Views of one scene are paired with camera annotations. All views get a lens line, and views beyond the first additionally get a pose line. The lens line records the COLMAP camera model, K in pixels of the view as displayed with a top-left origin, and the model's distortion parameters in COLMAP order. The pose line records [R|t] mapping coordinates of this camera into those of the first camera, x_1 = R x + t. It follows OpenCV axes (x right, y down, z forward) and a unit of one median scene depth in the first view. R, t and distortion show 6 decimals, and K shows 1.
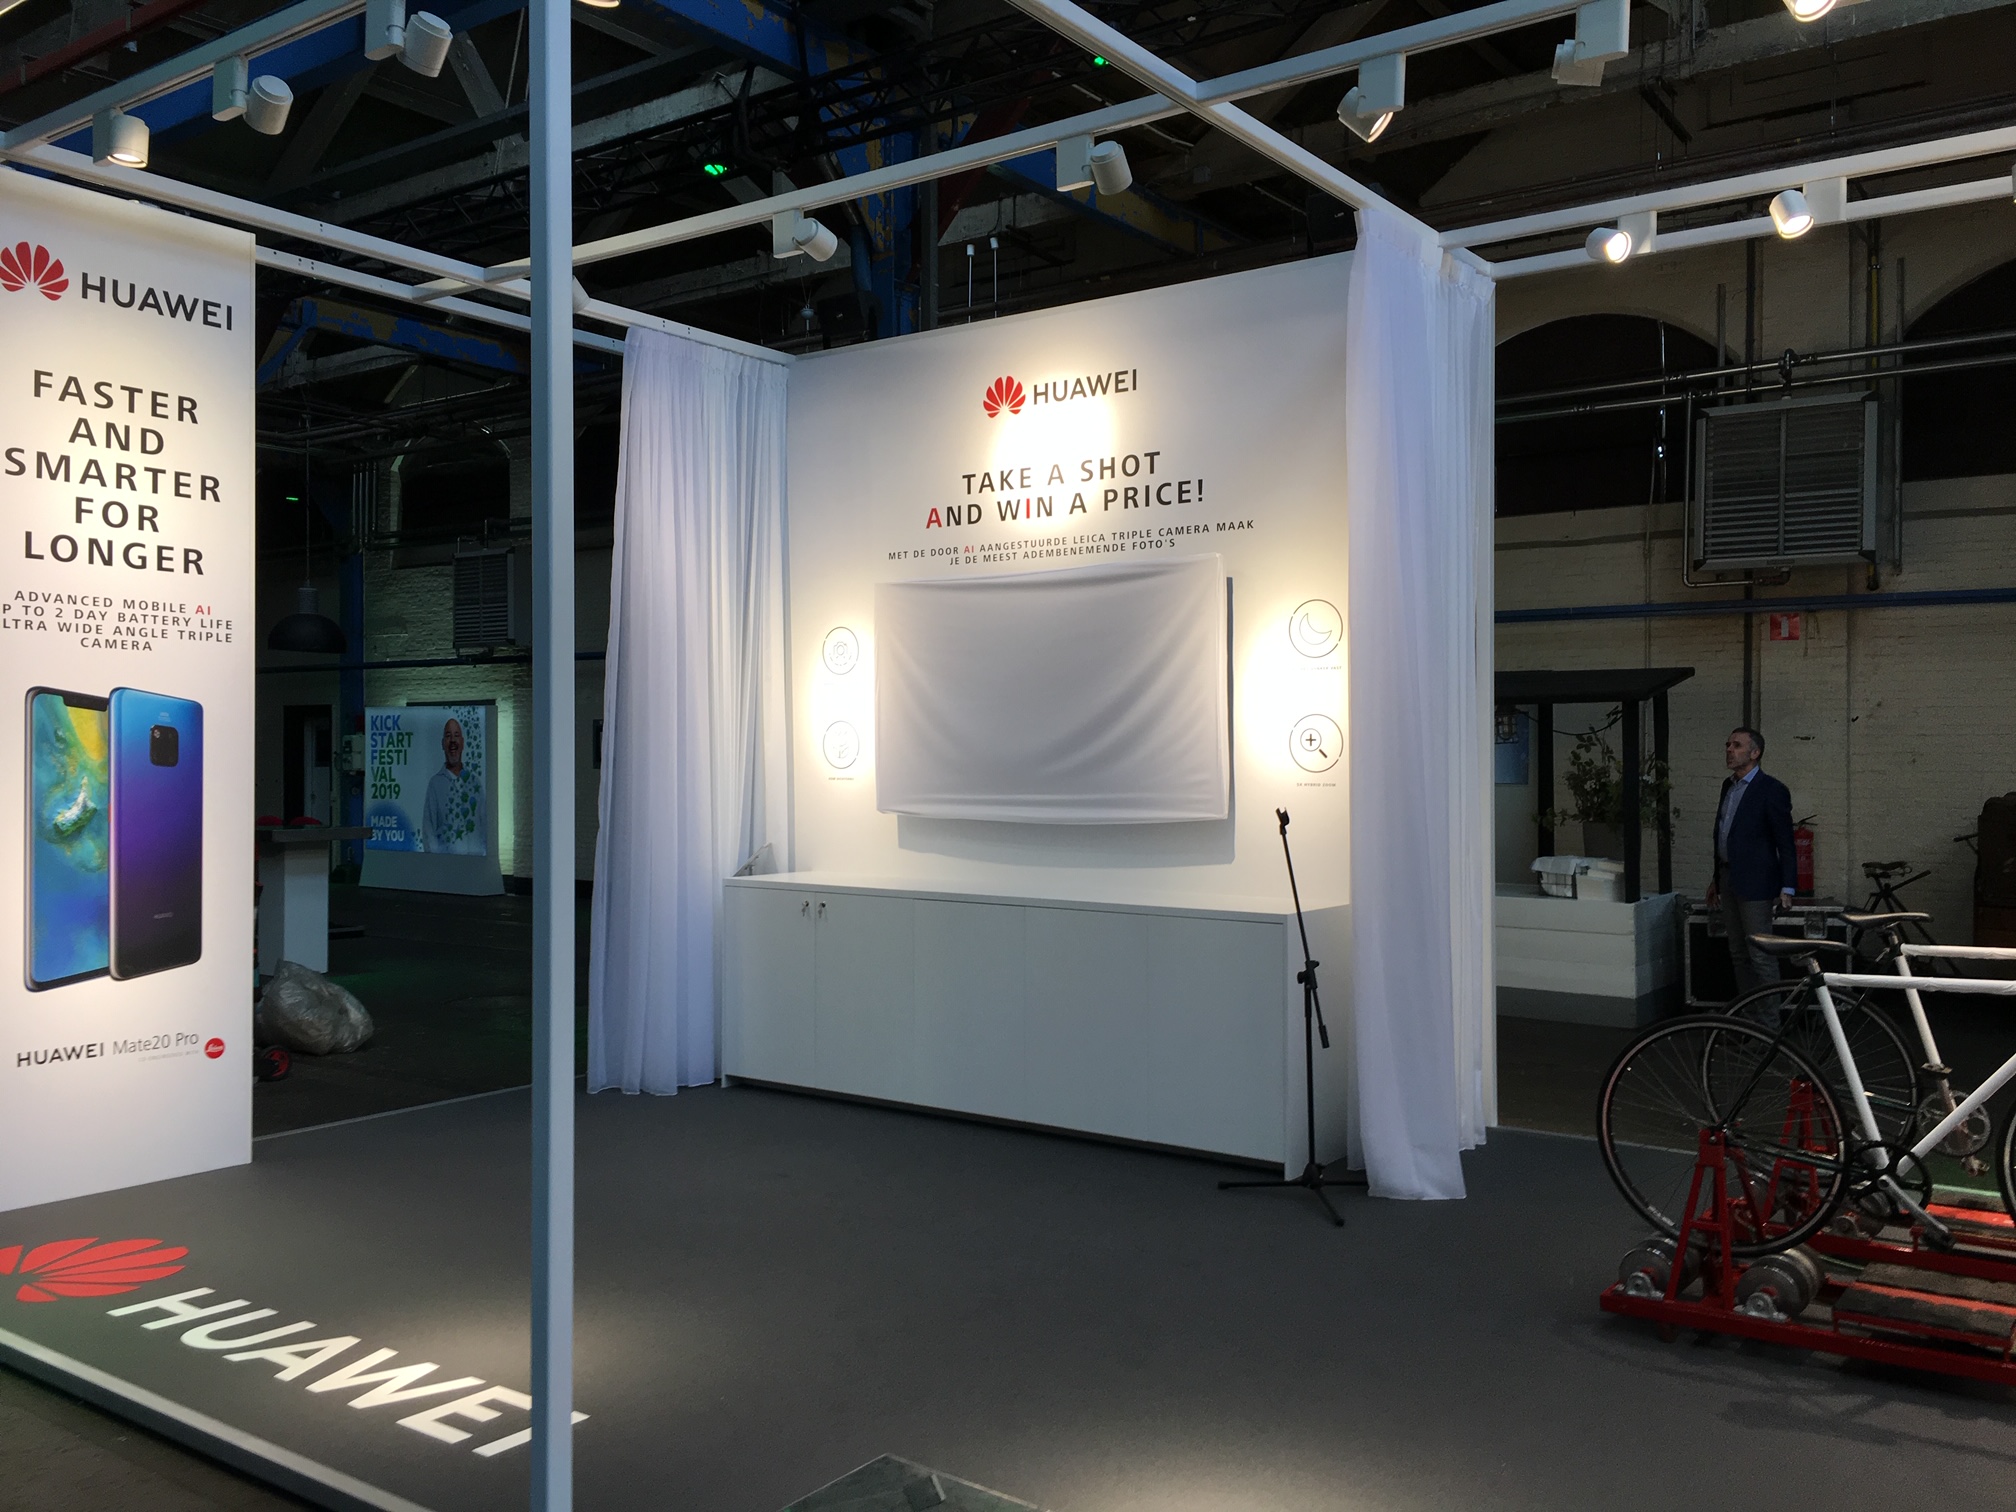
lens RADIAL K [[1715.2, 0, 997.3], [0, 1715.2, 748.2], [0, 0, 1]] dist [0.032120, -0.028122]
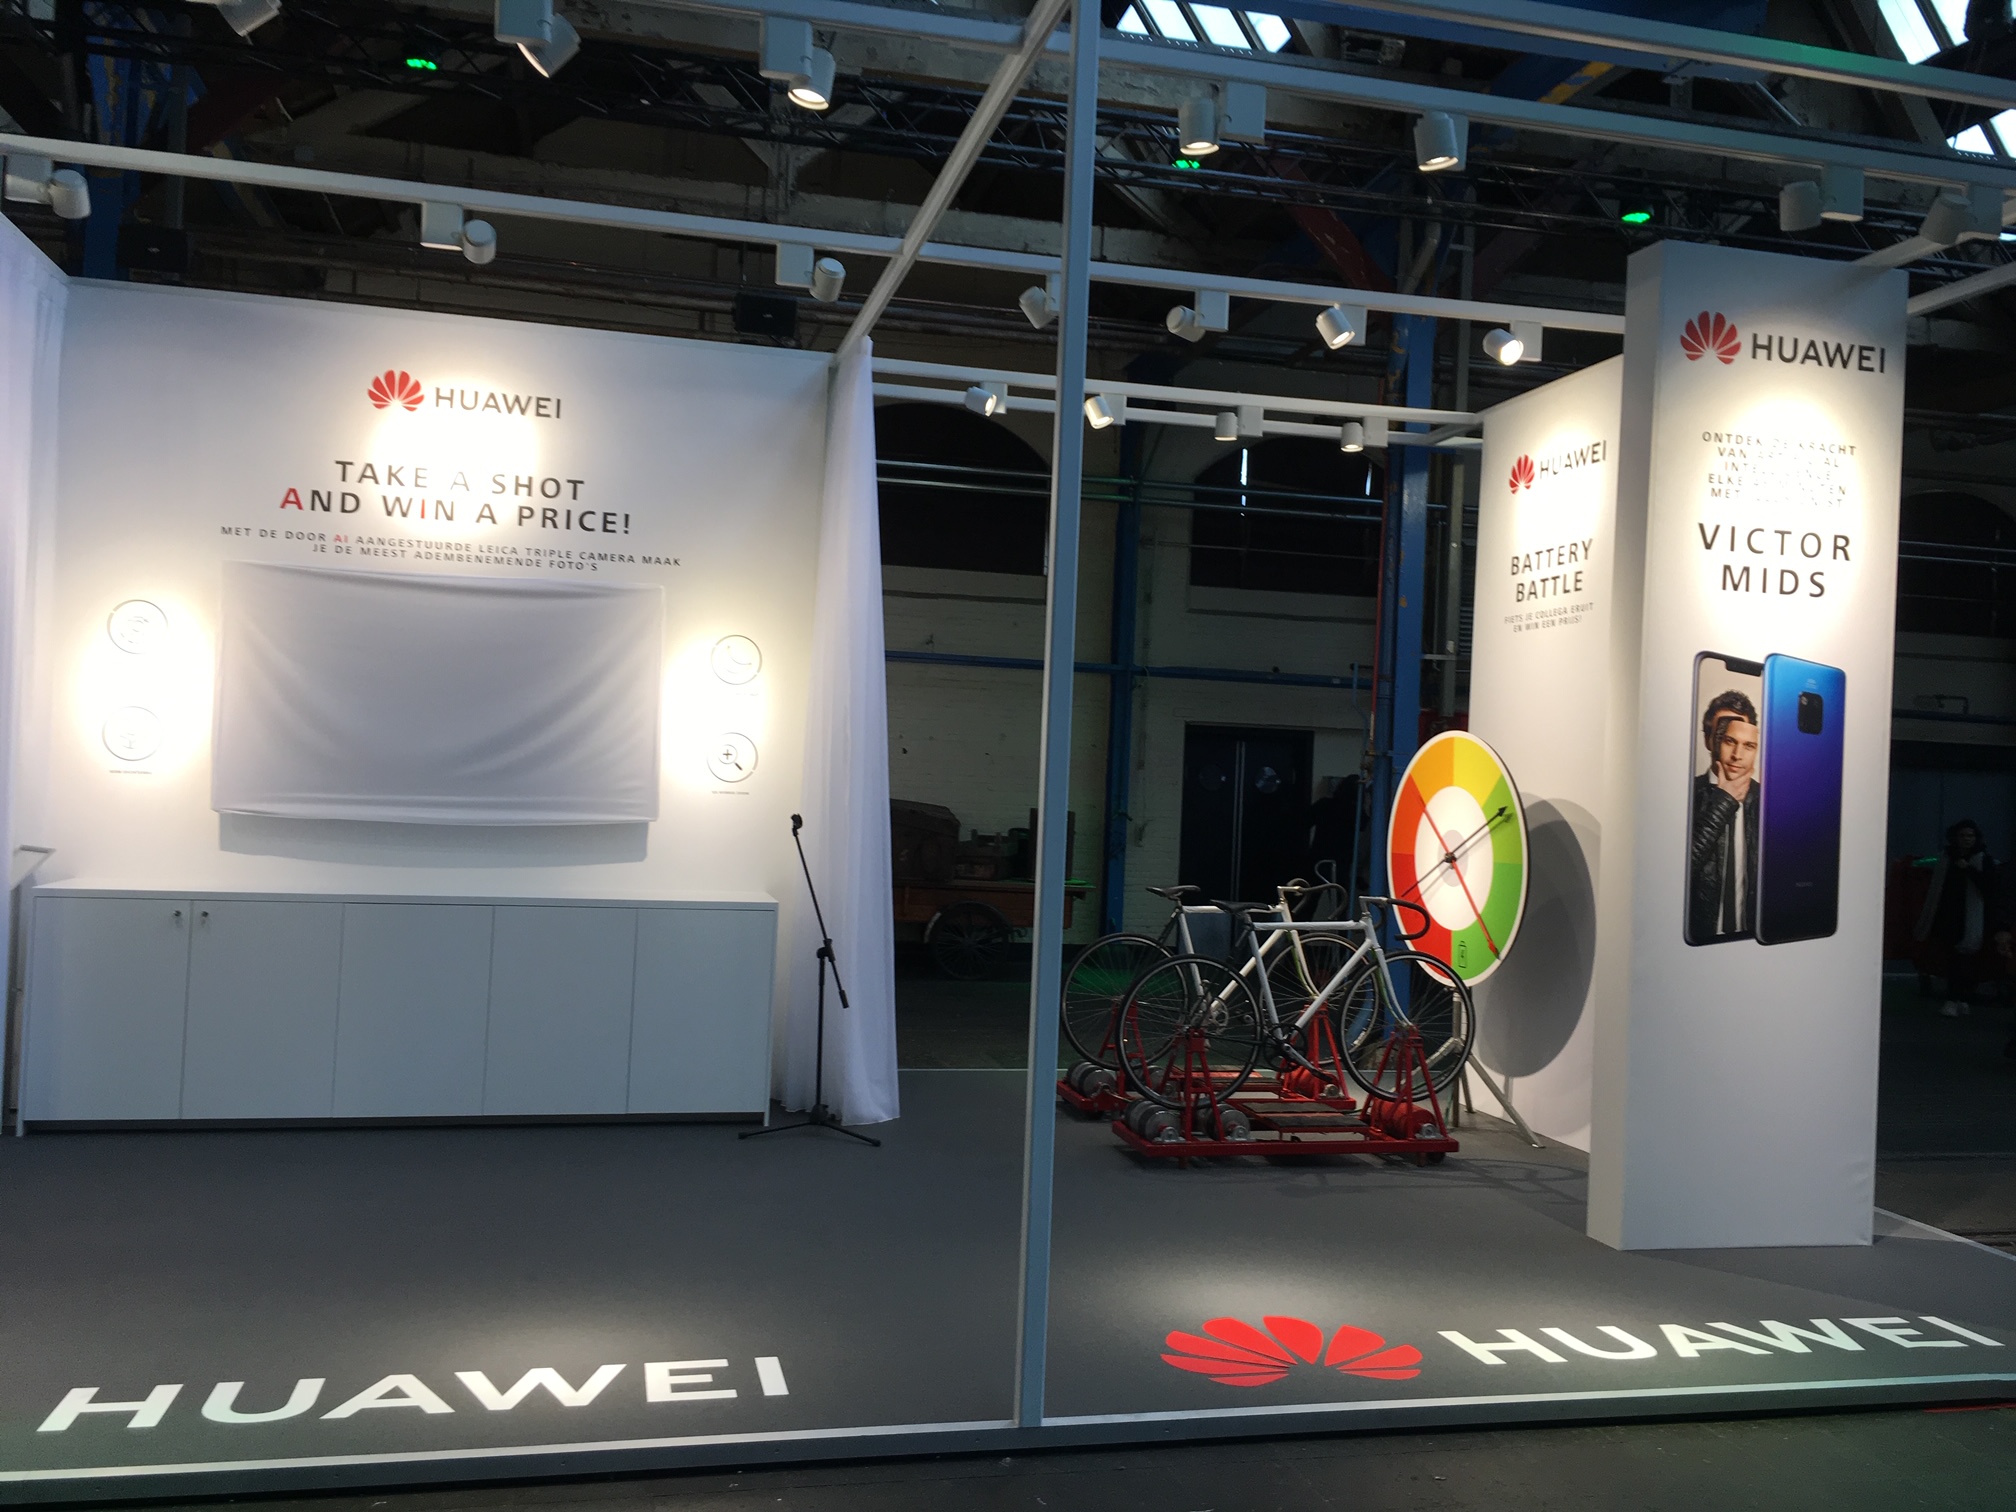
lens RADIAL K [[1715.2, 0, 1002.7], [0, 1715.2, 760.2], [0, 0, 1]] dist [0.032120, -0.028122]
pose [[0.641899, 0.035445, 0.765969, -0.676713], [-0.039986, 0.999119, -0.012724, 0.007222], [-0.765746, -0.022461, 0.642751, 0.121730]]
